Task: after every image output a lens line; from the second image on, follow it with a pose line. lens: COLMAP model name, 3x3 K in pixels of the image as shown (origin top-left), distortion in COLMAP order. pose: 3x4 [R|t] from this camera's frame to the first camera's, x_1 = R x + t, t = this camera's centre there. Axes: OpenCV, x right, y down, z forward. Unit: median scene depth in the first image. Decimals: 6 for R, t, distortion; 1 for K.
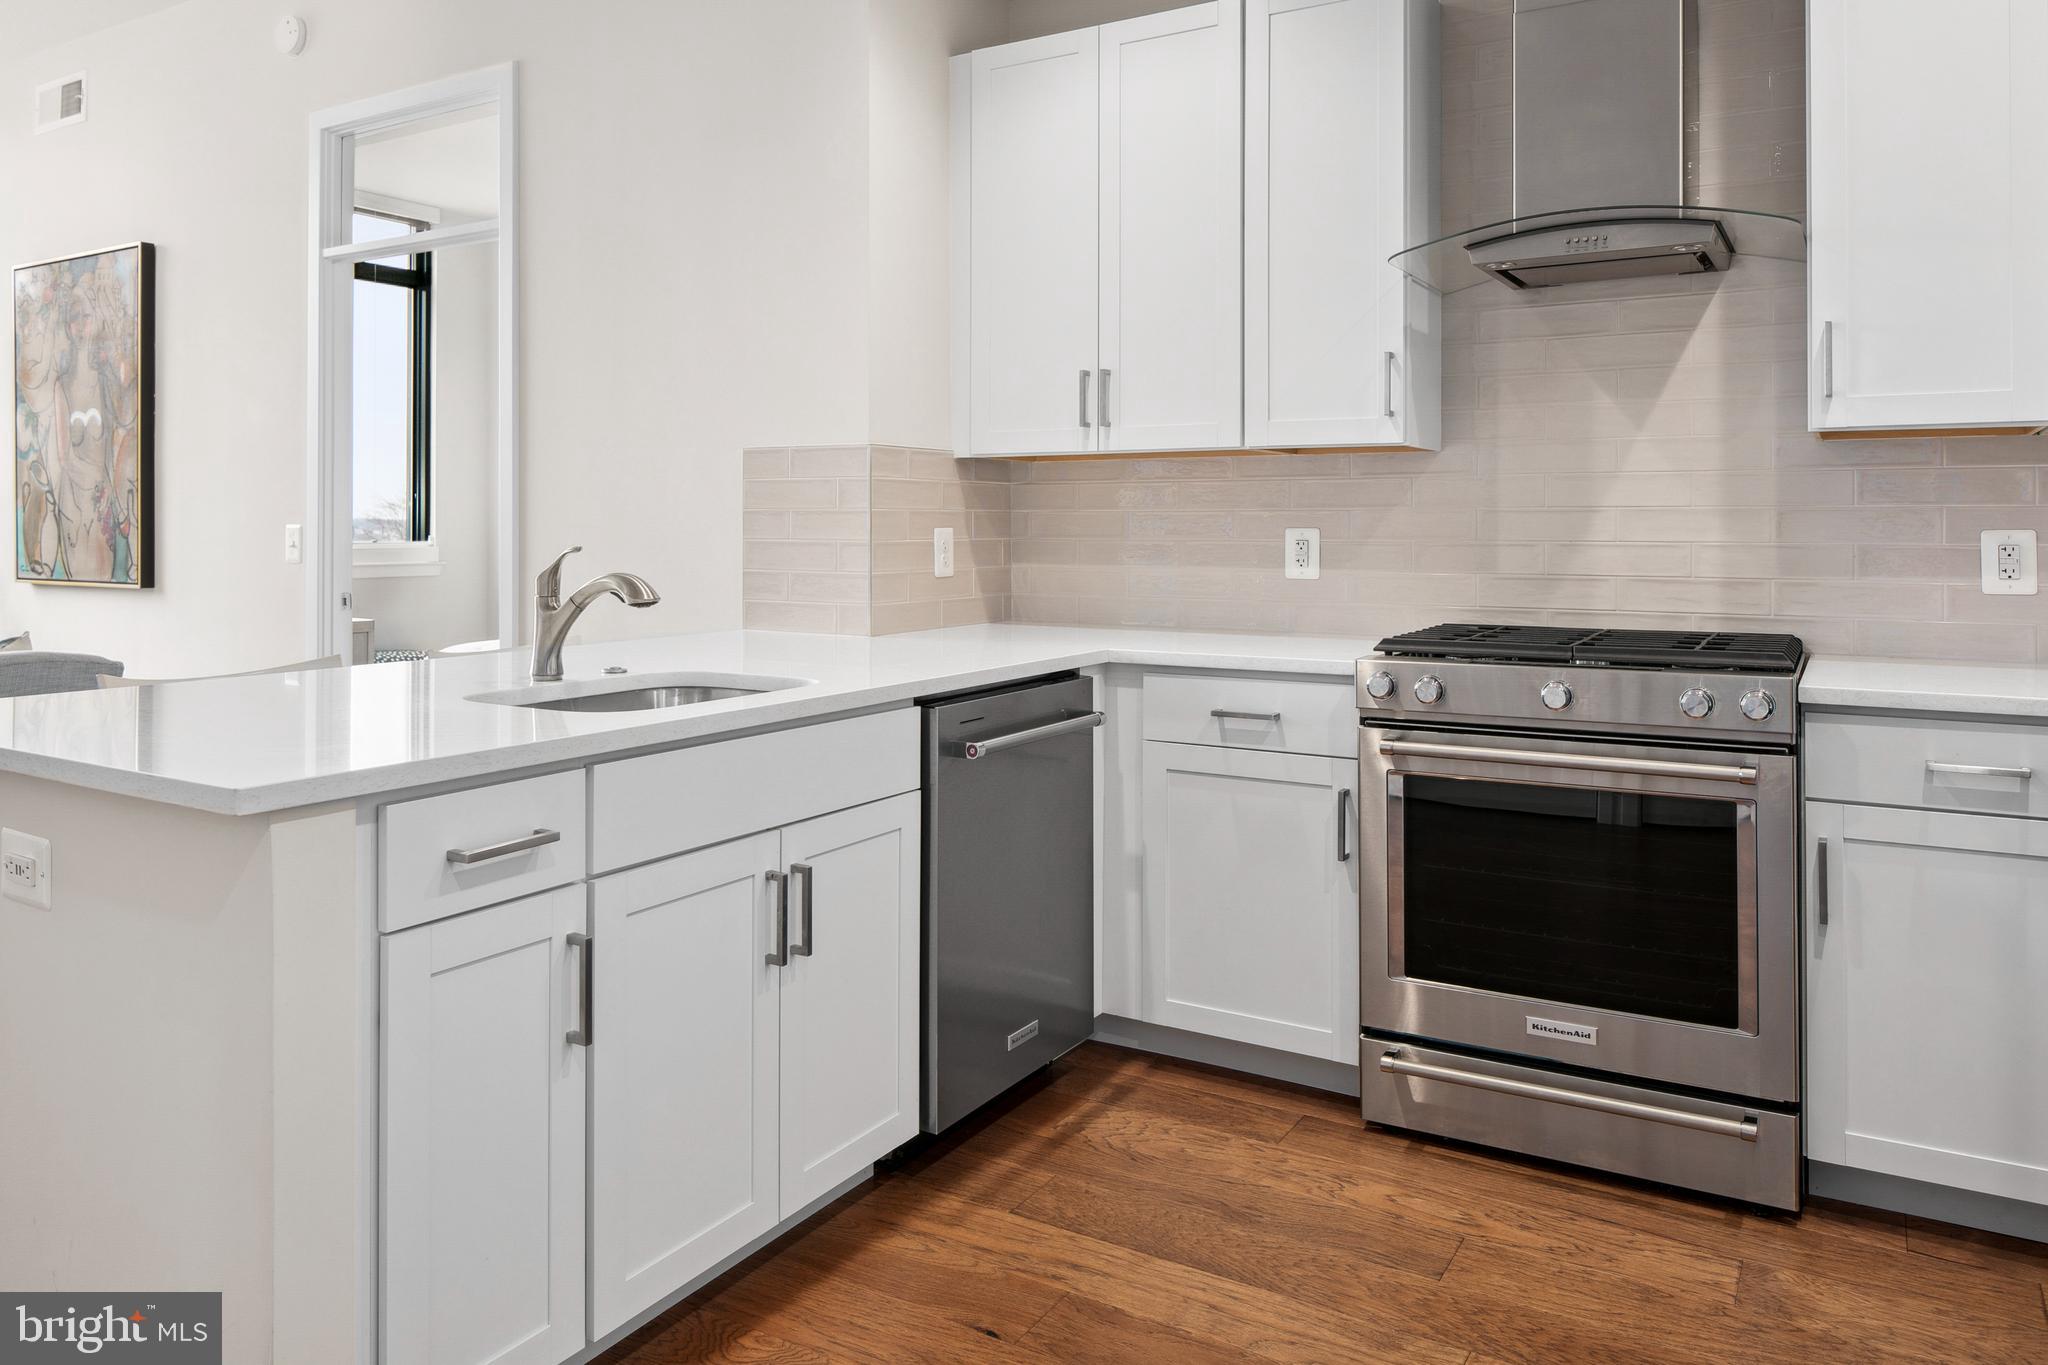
lens RADIAL K [[1409.6, 0, 1008.7], [0, 1409.6, 519.0], [0, 0, 1]] dist [-0.002918, -0.002119]
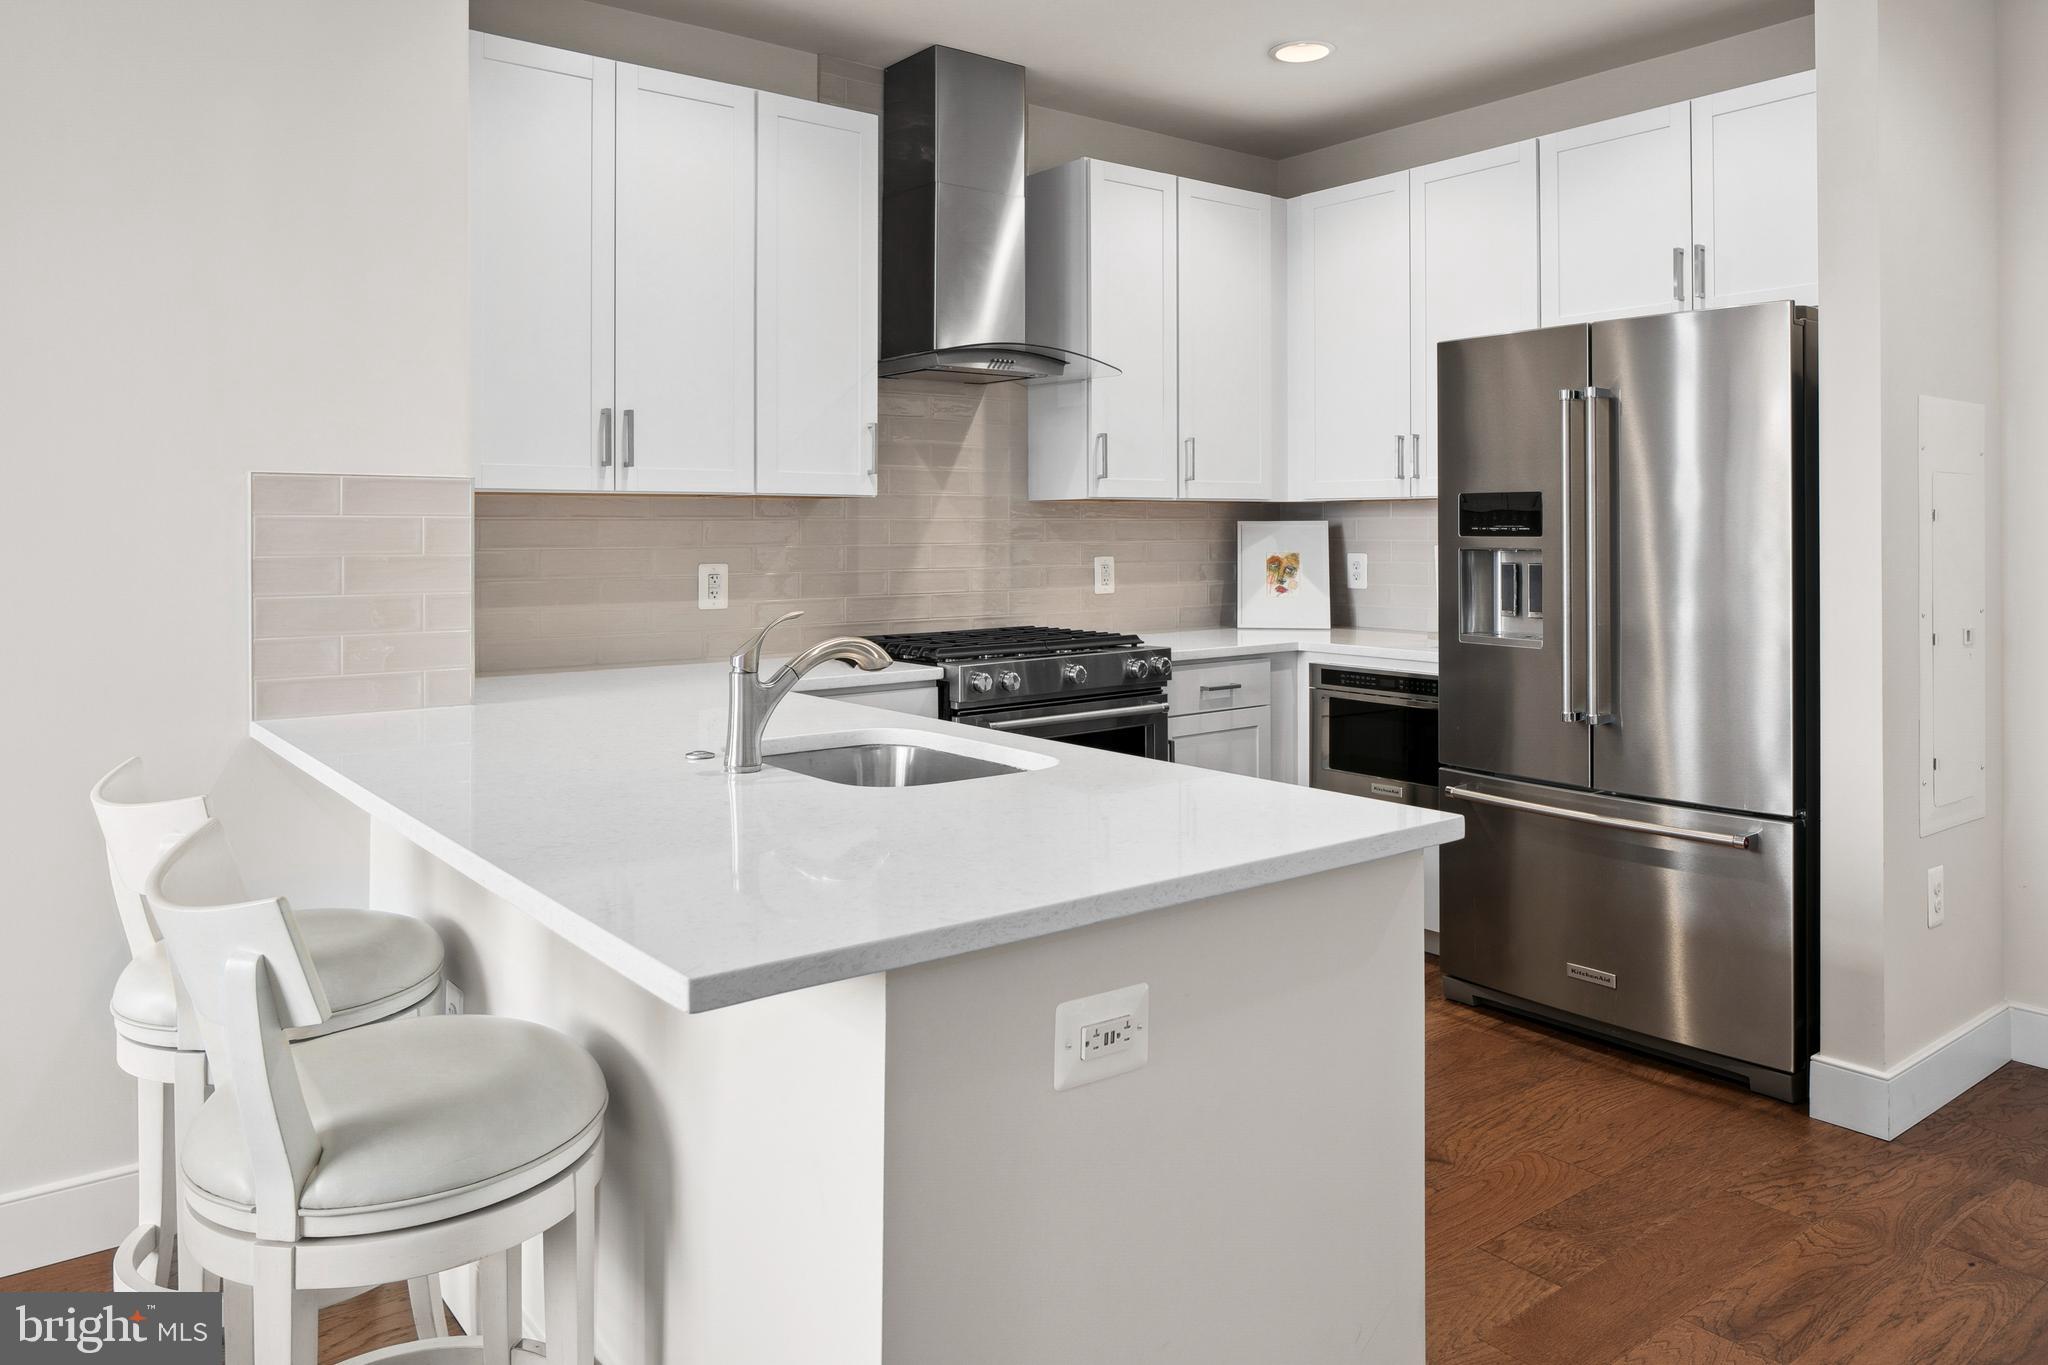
lens RADIAL K [[1409.6, 0, 1008.7], [0, 1409.6, 519.0], [0, 0, 1]] dist [-0.002918, -0.002119]
pose [[0.356308, 0.004140, 0.934359, -1.005483], [-0.001946, 0.999991, -0.003689, -0.033488], [-0.934367, -0.000504, 0.356313, 0.512120]]
